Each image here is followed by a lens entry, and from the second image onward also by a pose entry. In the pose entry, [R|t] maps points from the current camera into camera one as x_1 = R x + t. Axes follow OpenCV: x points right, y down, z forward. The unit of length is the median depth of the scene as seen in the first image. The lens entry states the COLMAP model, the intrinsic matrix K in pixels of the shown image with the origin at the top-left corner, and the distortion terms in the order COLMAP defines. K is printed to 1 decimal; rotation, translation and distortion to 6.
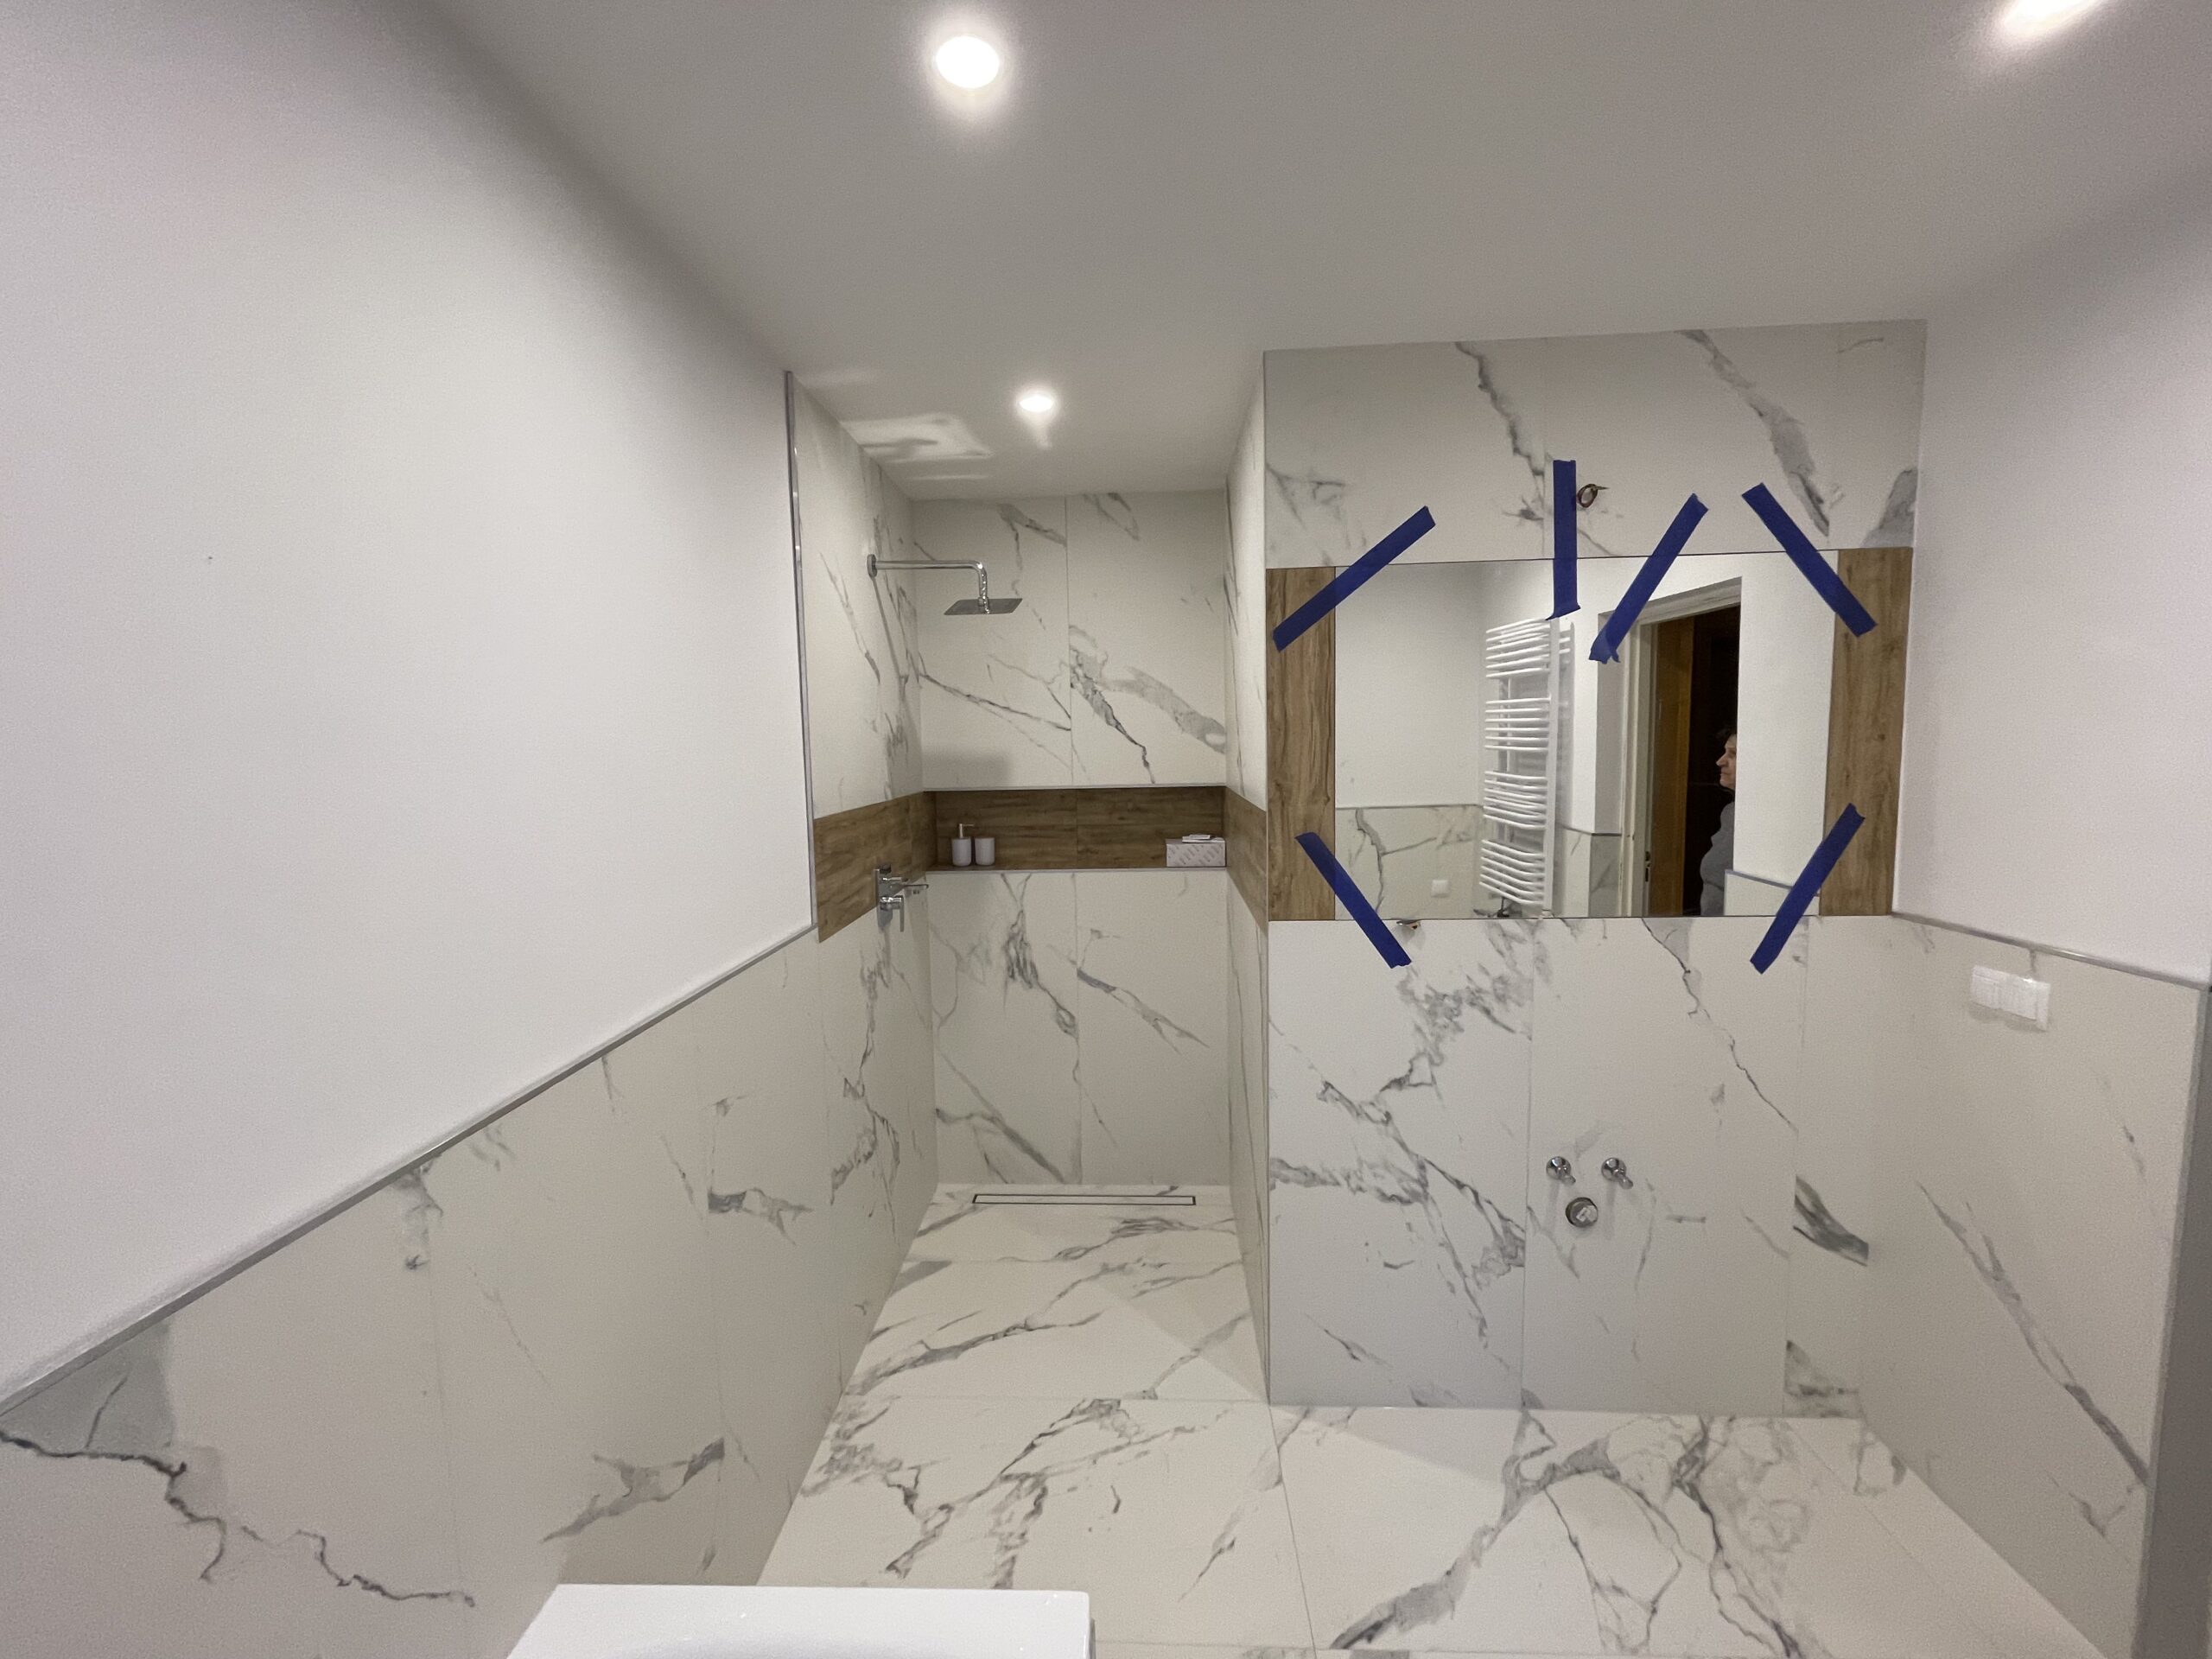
lens RADIAL K [[887.4, 0, 1097.7], [0, 887.4, 823.4], [0, 0, 1]] dist [-0.002902, -0.000305]
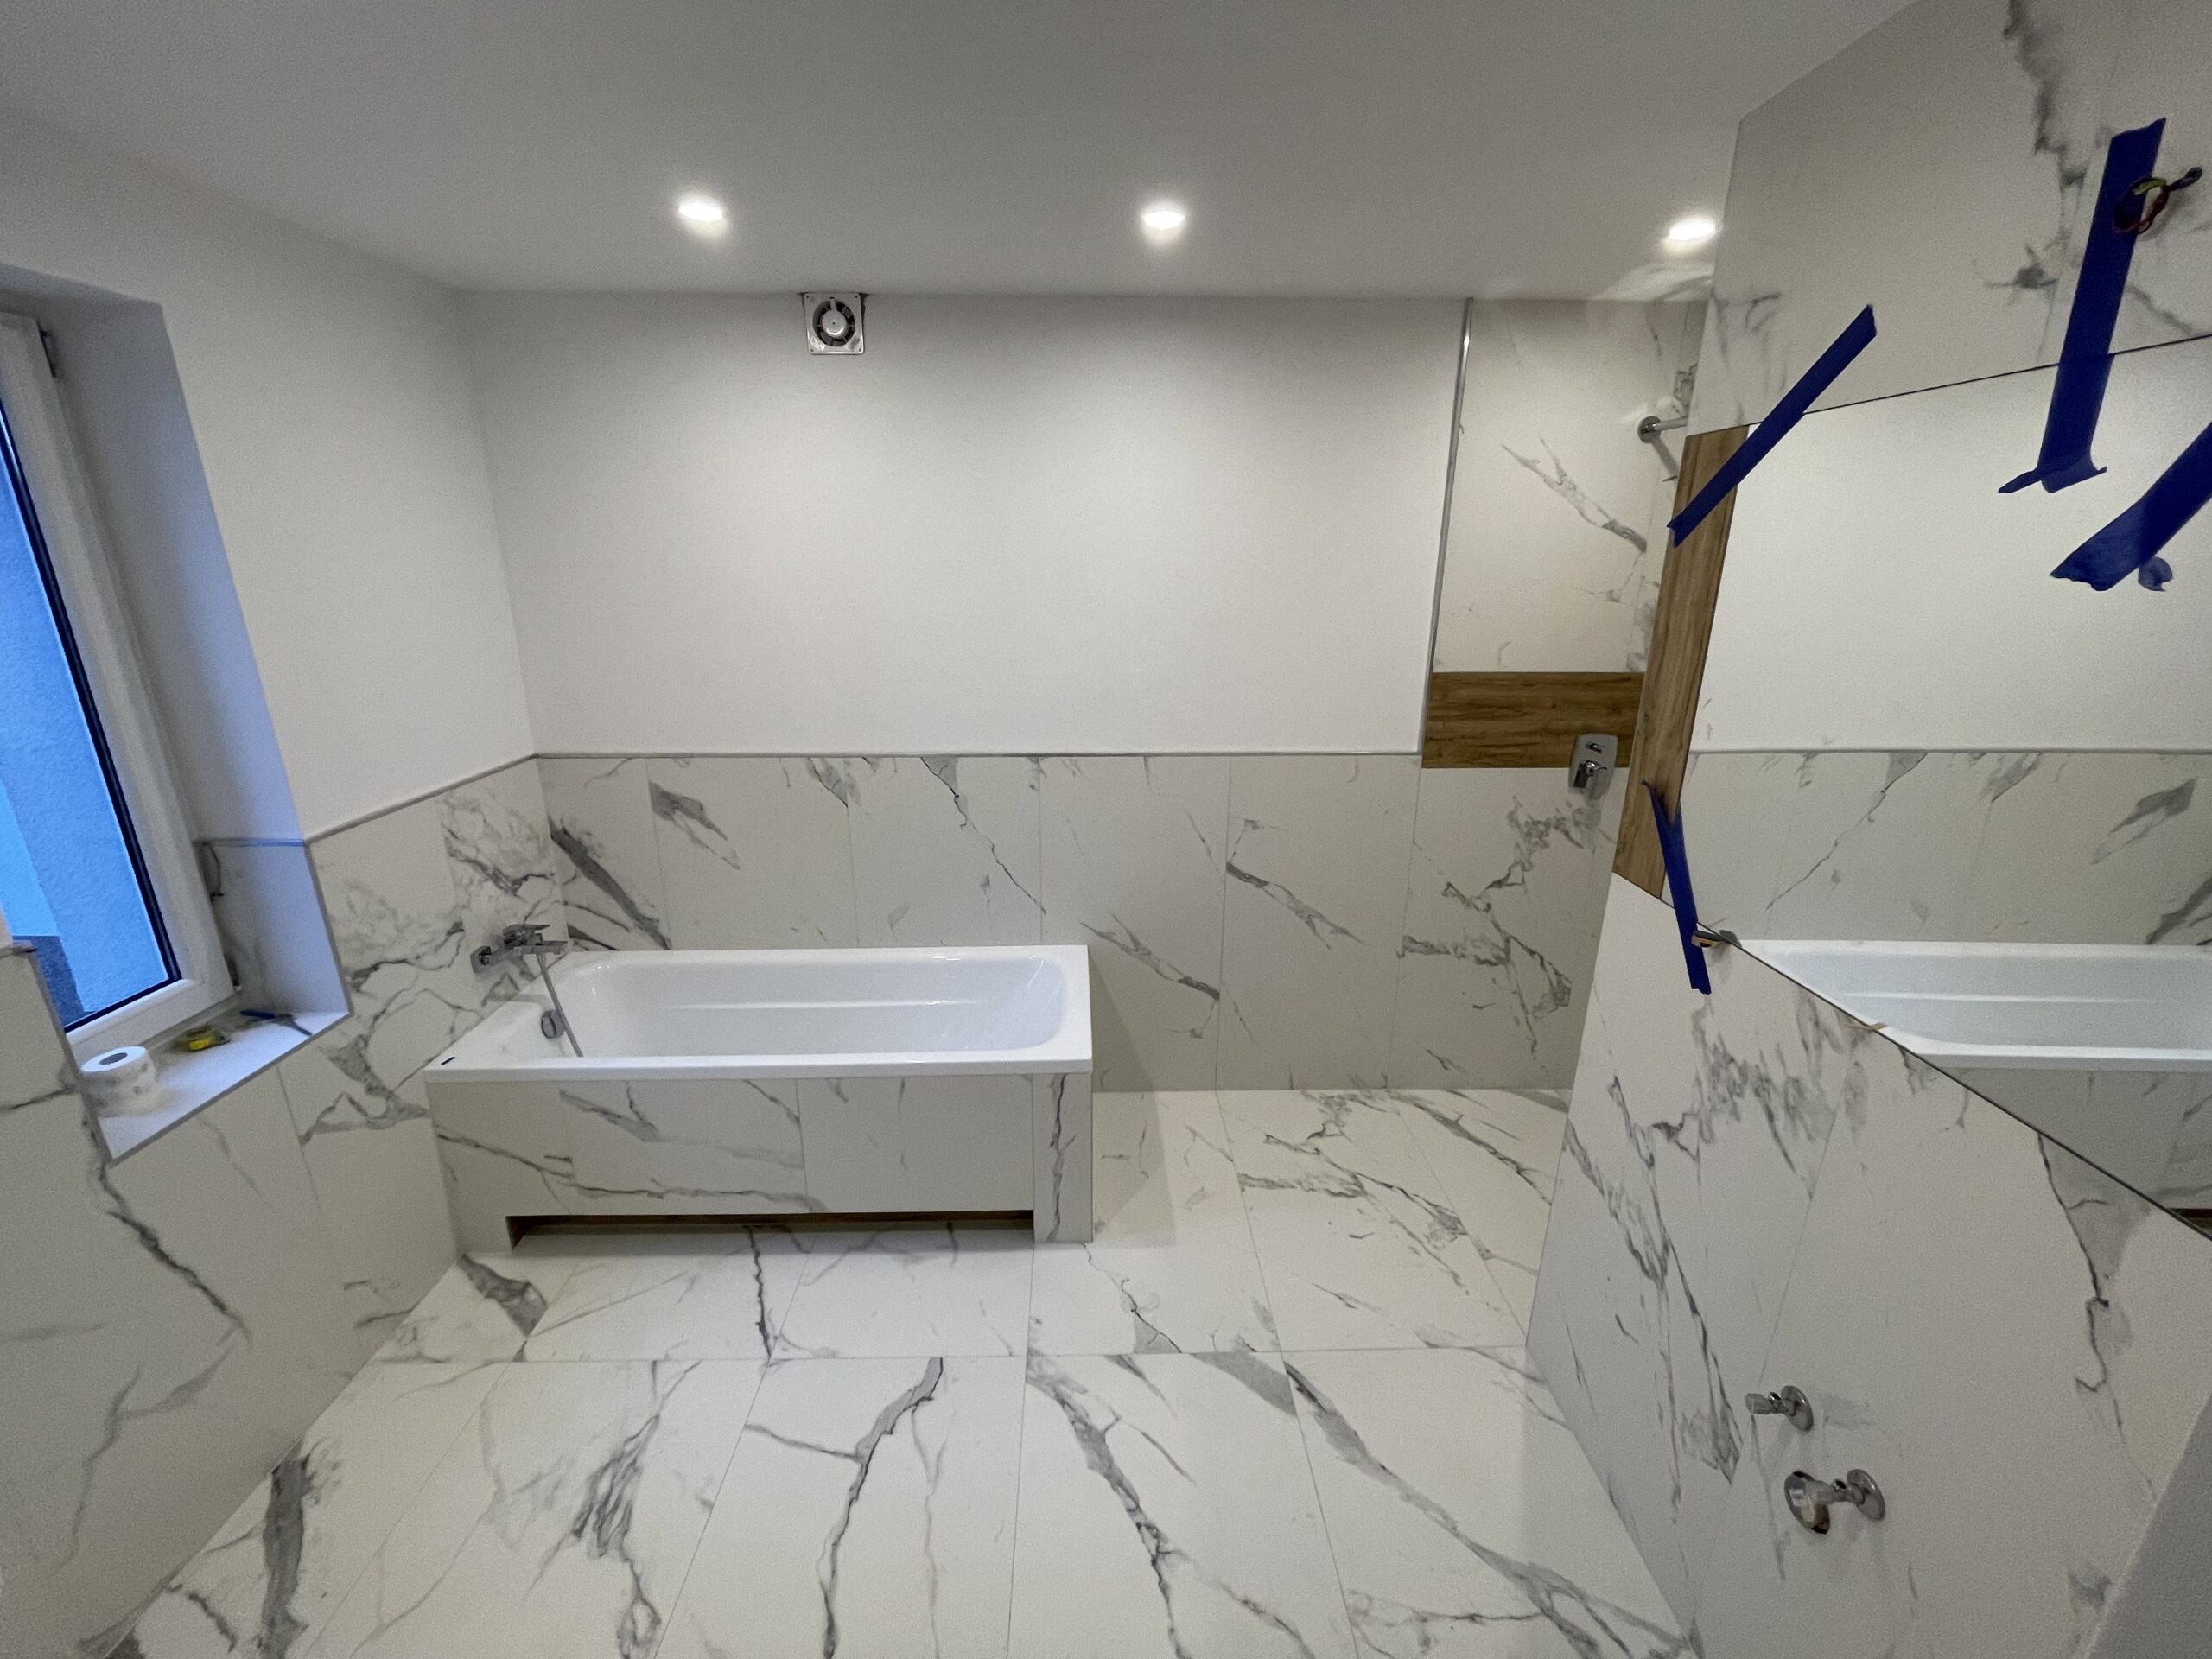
lens RADIAL K [[887.4, 0, 1108.4], [0, 887.4, 819.5], [0, 0, 1]] dist [-0.002902, -0.000305]
pose [[0.082155, 0.309220, -0.947435, 0.979319], [-0.102612, 0.948221, 0.300579, -0.148908], [0.991323, 0.072524, 0.109630, 0.434023]]
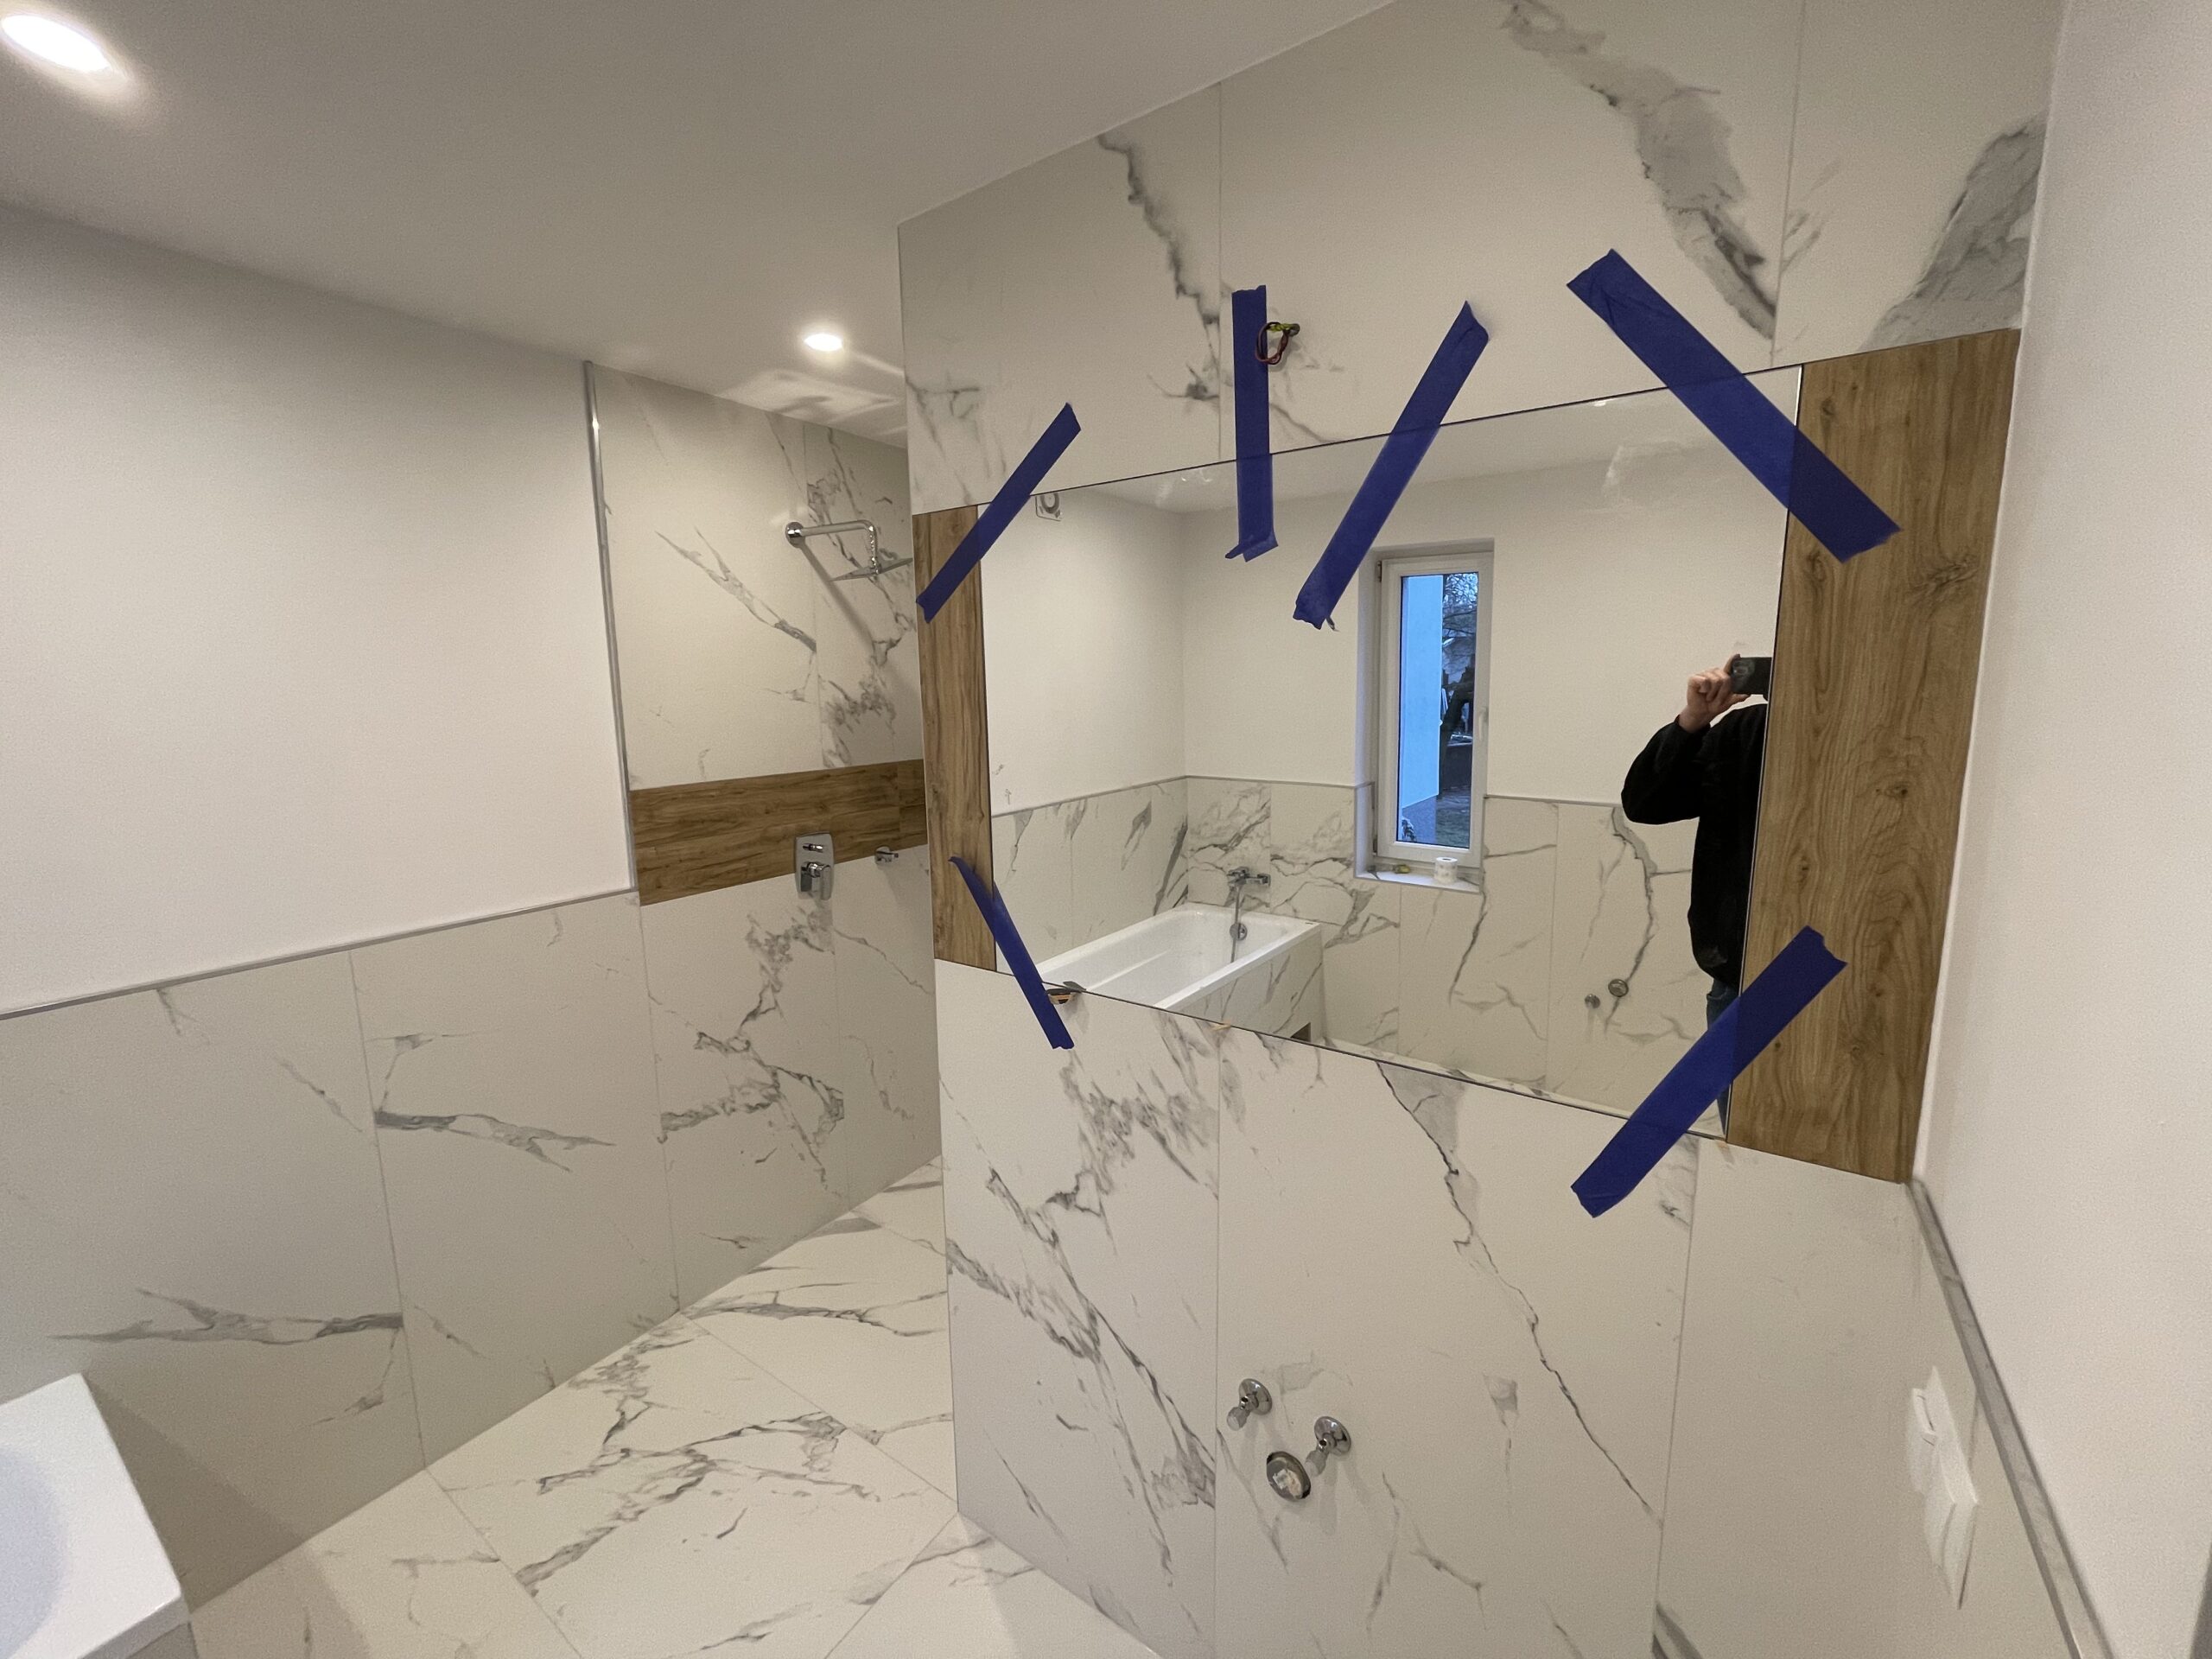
lens RADIAL K [[887.4, 0, 1090.5], [0, 887.4, 821.4], [0, 0, 1]] dist [-0.002902, -0.000305]
pose [[0.851457, 0.090821, -0.516501, 0.745158], [-0.054508, 0.994882, 0.085081, -0.093811], [0.521584, -0.044290, 0.852049, 0.402235]]
